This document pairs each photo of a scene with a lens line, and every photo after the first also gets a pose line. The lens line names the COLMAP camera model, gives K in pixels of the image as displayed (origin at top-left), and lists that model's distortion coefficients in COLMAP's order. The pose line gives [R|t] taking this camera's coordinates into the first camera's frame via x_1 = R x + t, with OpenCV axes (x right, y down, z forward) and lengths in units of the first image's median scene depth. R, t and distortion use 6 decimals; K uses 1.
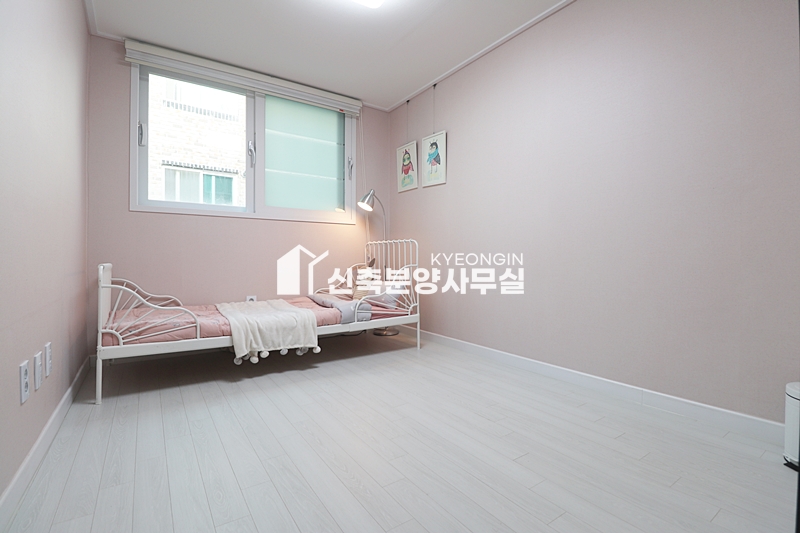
lens RADIAL K [[367.1, 0, 400.0], [0, 367.1, 265.0], [0, 0, 1]] dist [-0.018097, -0.001047]
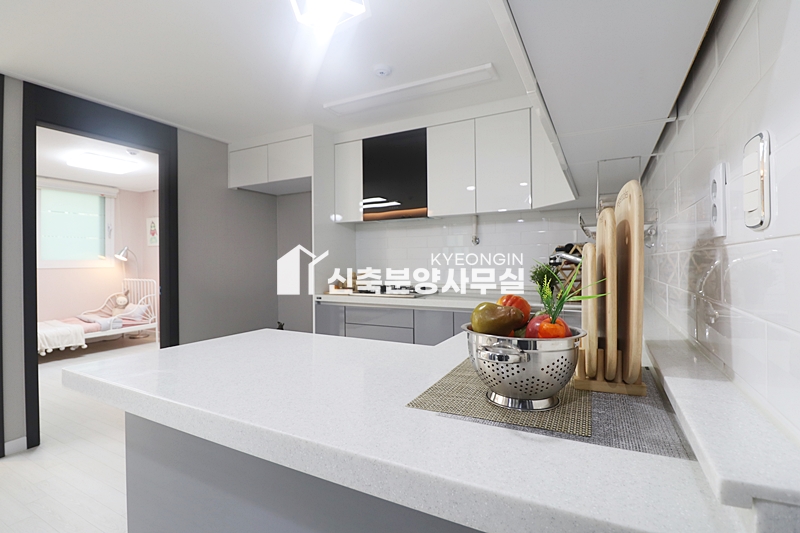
lens RADIAL K [[367.1, 0, 396.8], [0, 367.1, 263.1], [0, 0, 1]] dist [-0.018097, -0.001047]
pose [[0.872072, 0.000026, 0.489378, 0.211271], [0.007588, 0.999879, -0.013576, -0.125177], [-0.489319, 0.015553, 0.871966, -1.137192]]
